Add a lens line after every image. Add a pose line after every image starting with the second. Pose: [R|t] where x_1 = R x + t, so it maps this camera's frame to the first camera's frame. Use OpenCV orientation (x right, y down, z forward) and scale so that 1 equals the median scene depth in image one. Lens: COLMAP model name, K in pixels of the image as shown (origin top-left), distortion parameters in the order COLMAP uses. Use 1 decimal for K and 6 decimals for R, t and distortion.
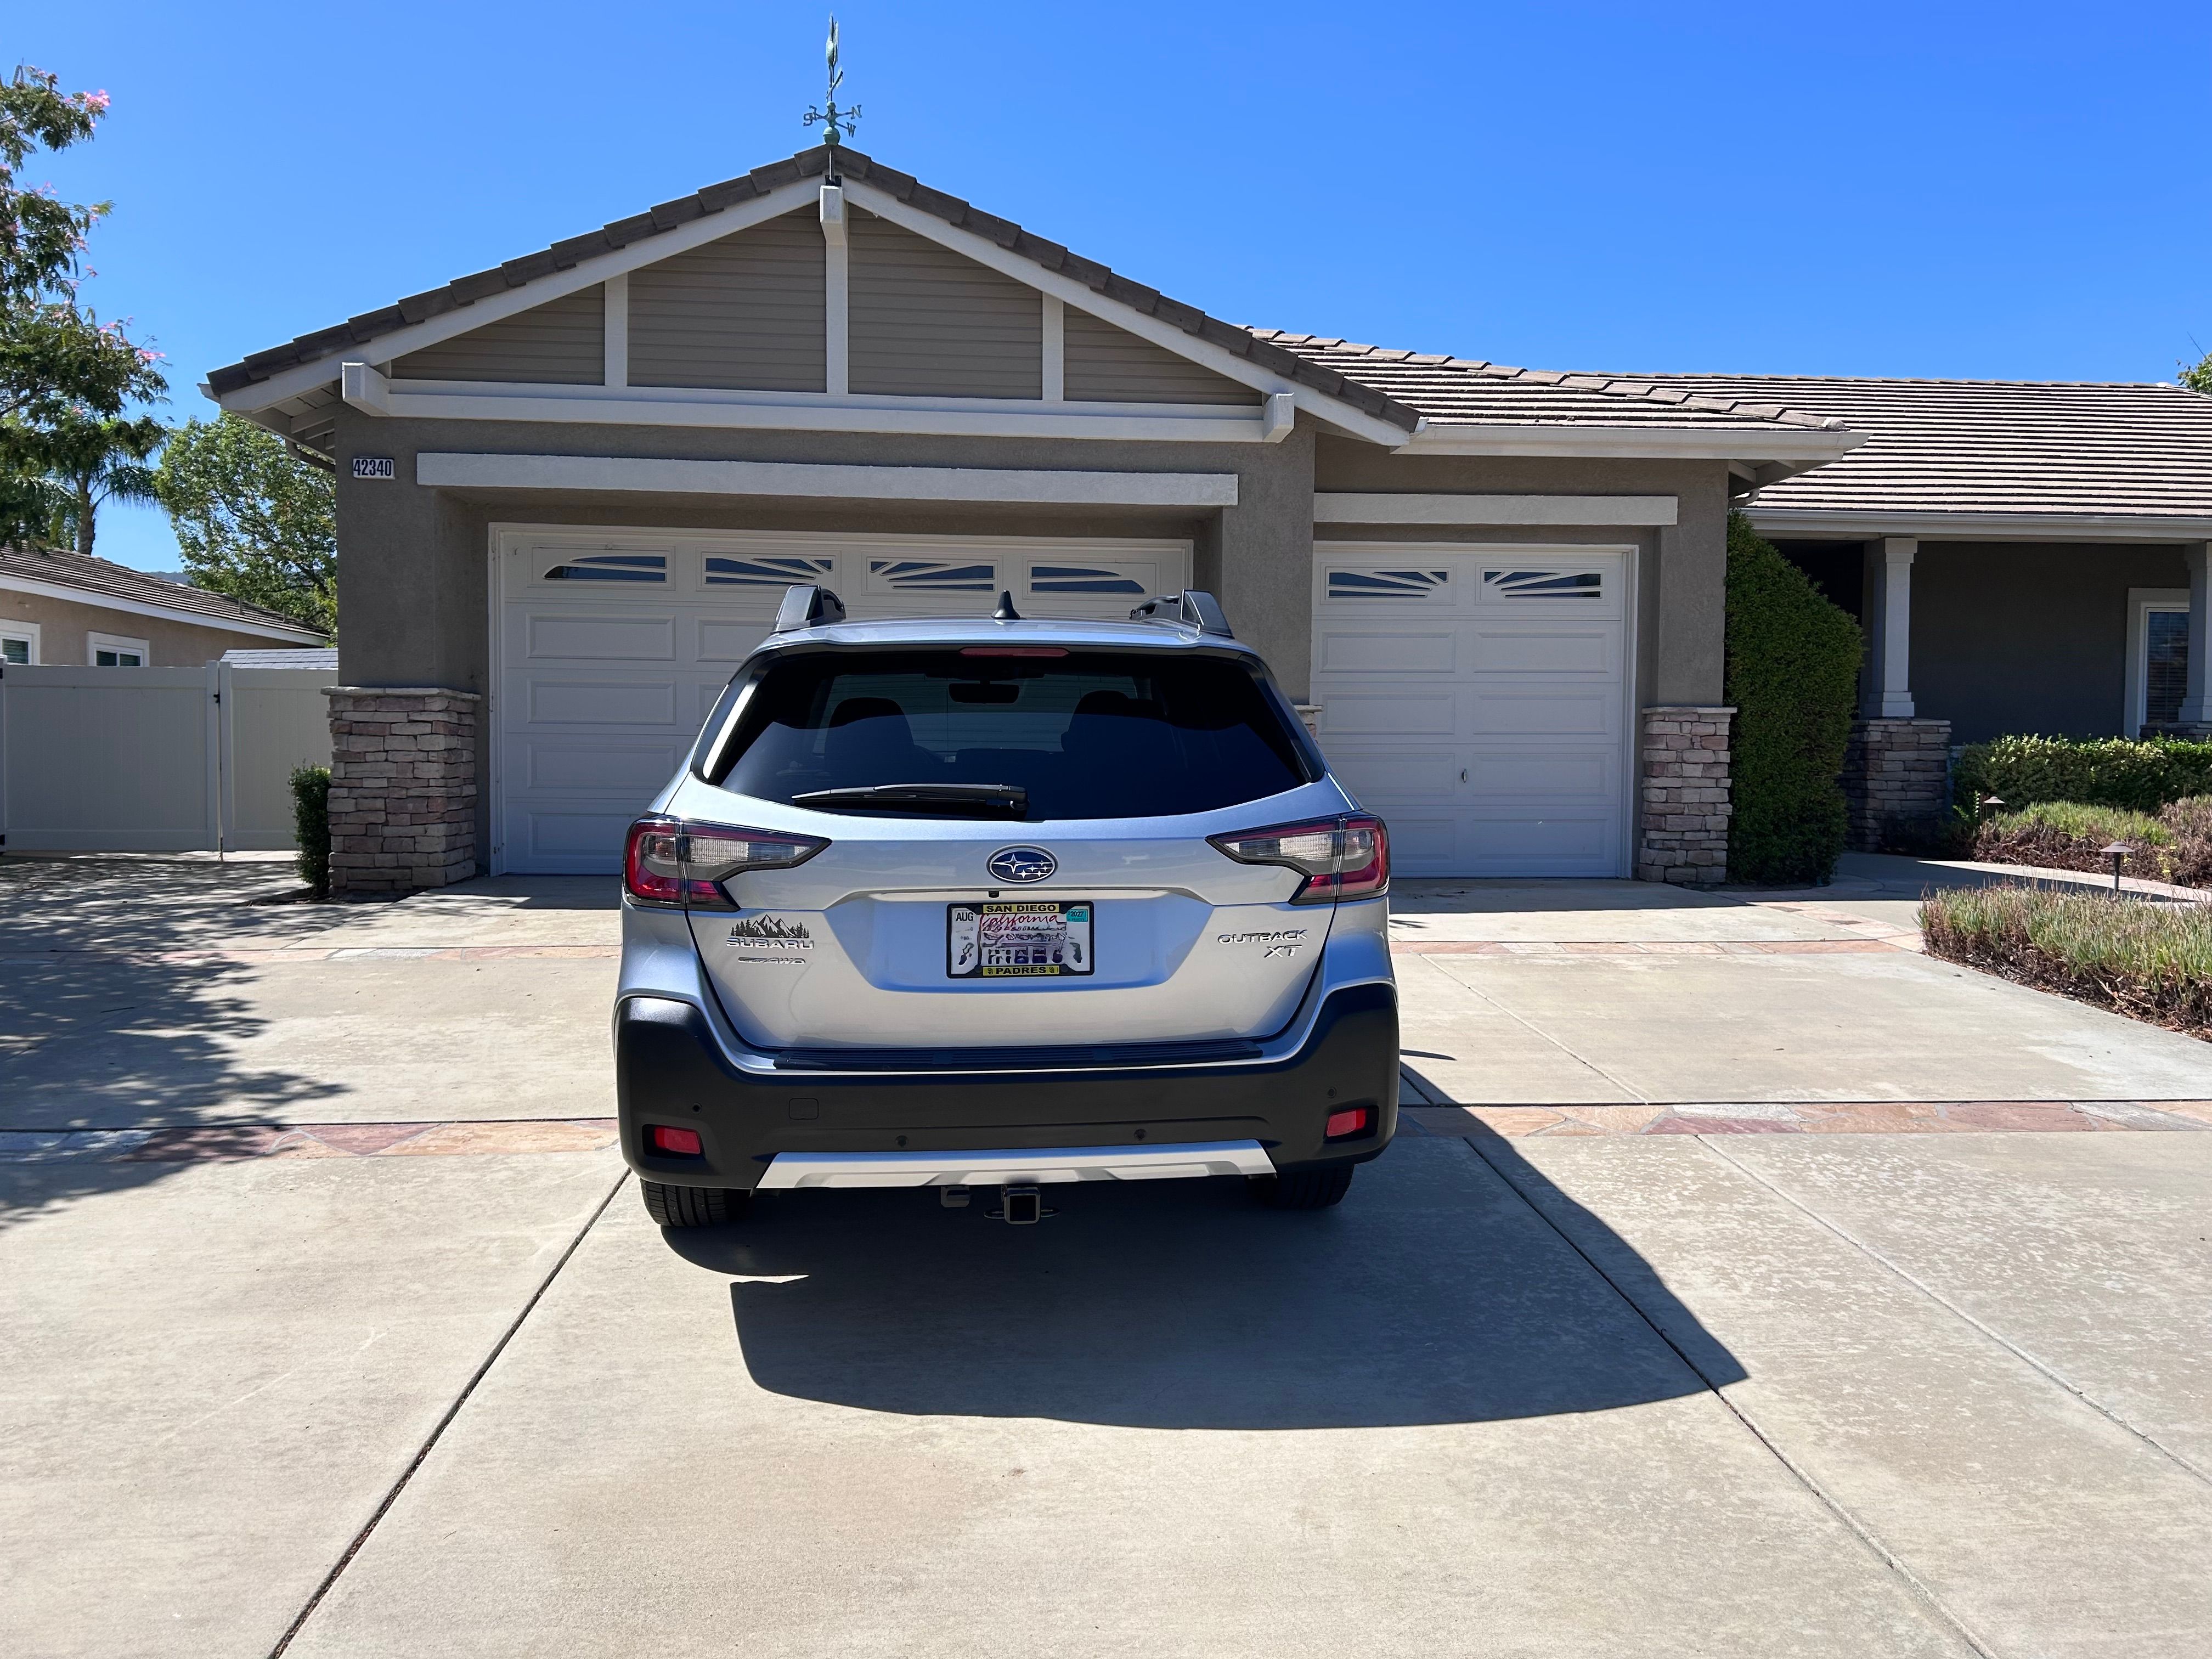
lens RADIAL K [[1664.4, 0, 1115.4], [0, 1664.4, 819.2], [0, 0, 1]] dist [0.048604, -0.050876]
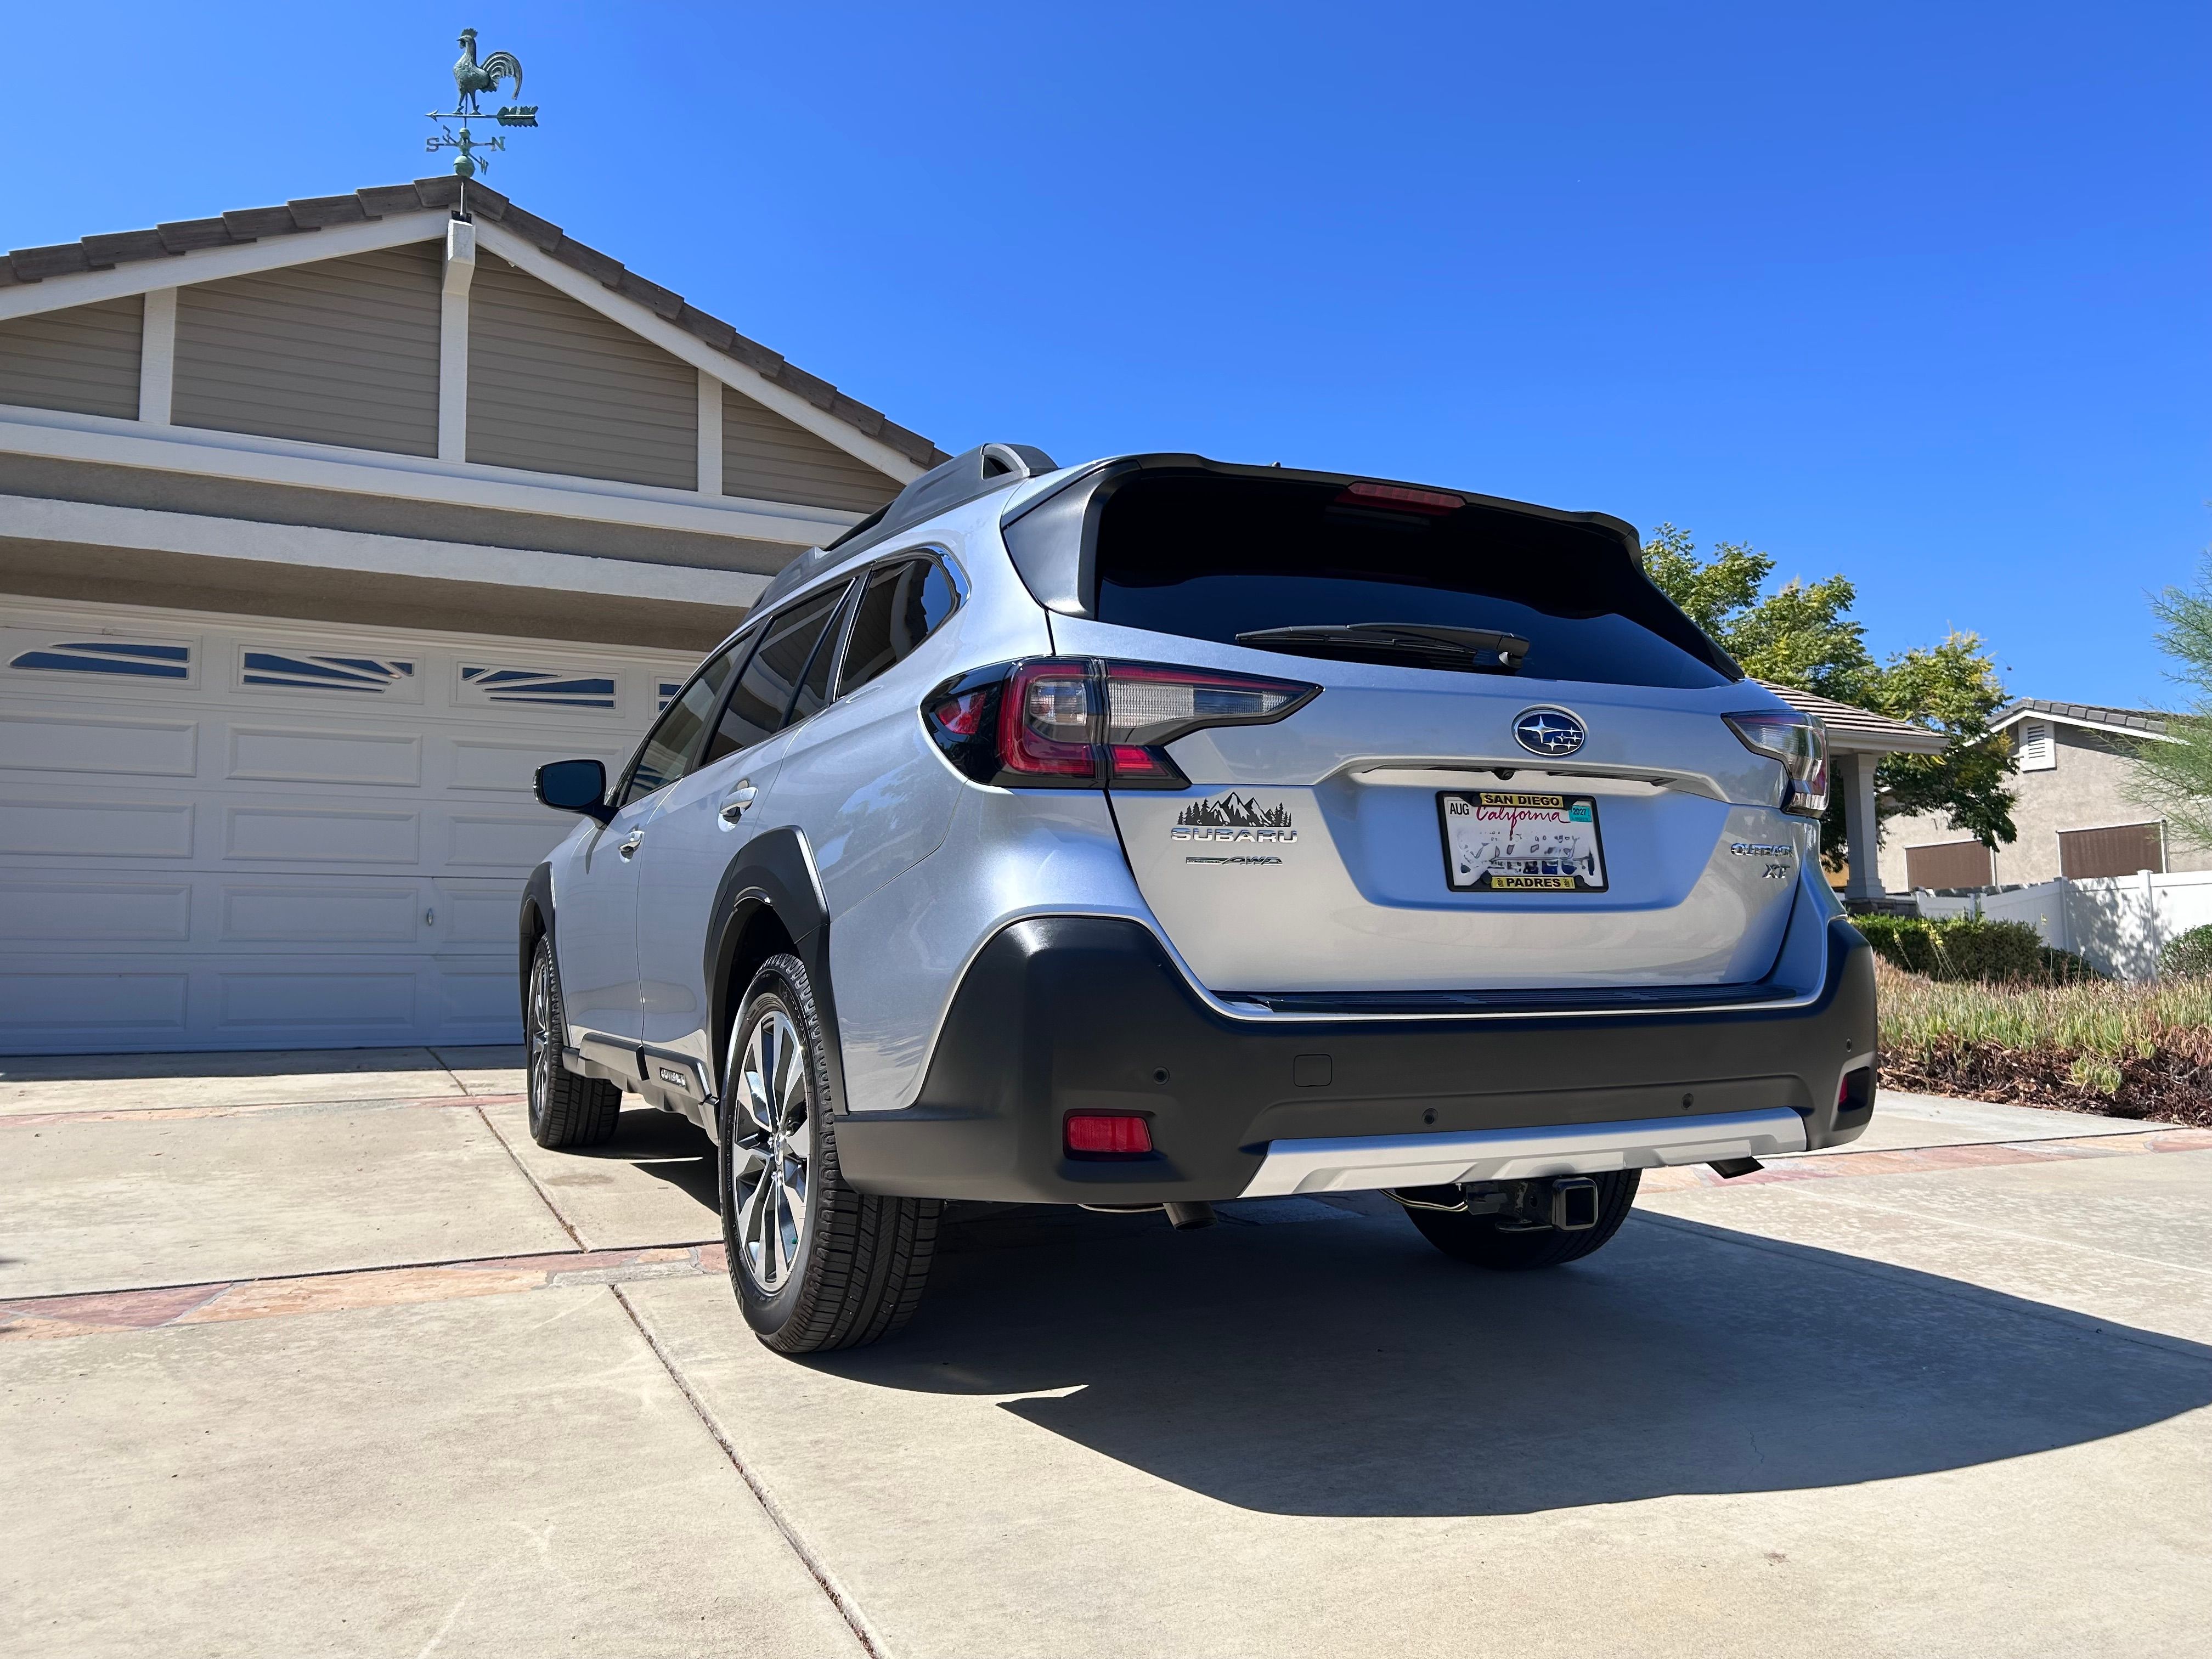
lens RADIAL K [[1664.4, 0, 1124.1], [0, 1664.4, 832.2], [0, 0, 1]] dist [0.048604, -0.050876]
pose [[0.931212, 0.016388, 0.364109, -0.279648], [0.032328, 0.991338, -0.127298, 0.089162], [-0.363041, 0.130313, 0.922616, 0.216643]]
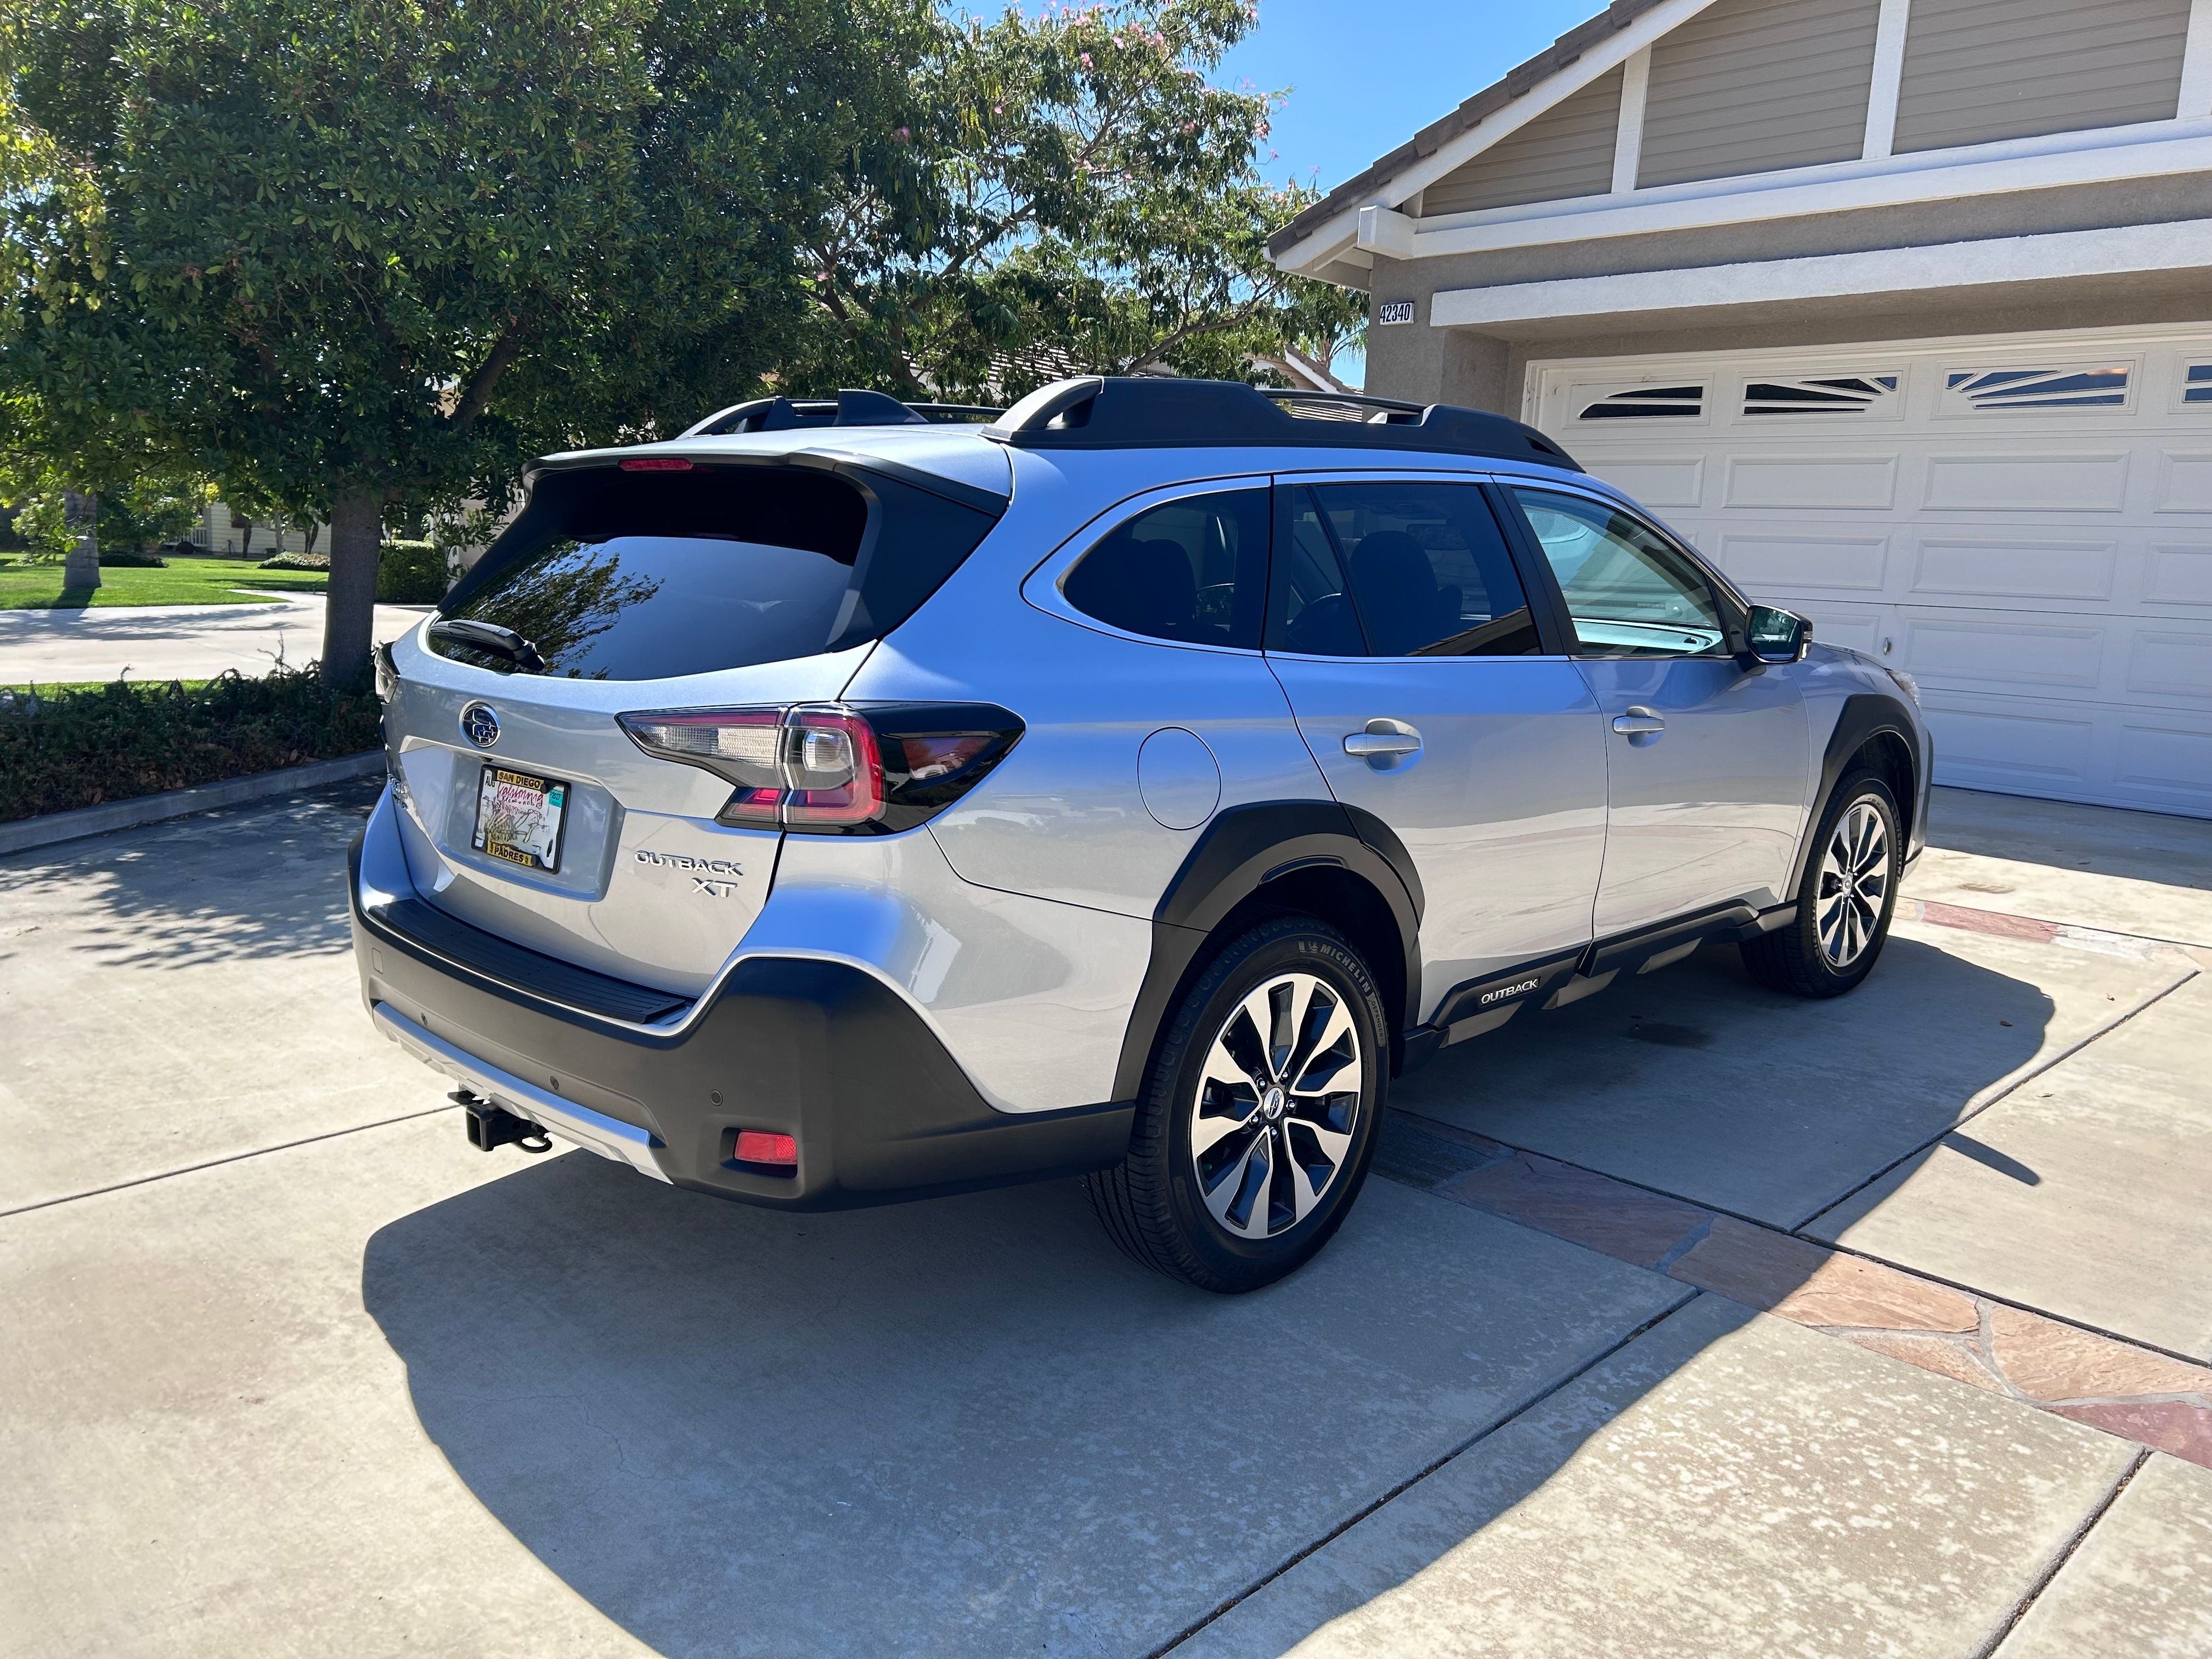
lens RADIAL K [[1664.4, 0, 1119.3], [0, 1664.4, 819.4], [0, 0, 1]] dist [0.048604, -0.050876]
pose [[0.641399, 0.137993, -0.754696, 0.434029], [-0.074964, 0.990257, 0.117354, -0.026511], [0.763536, -0.018696, 0.645494, 0.392416]]
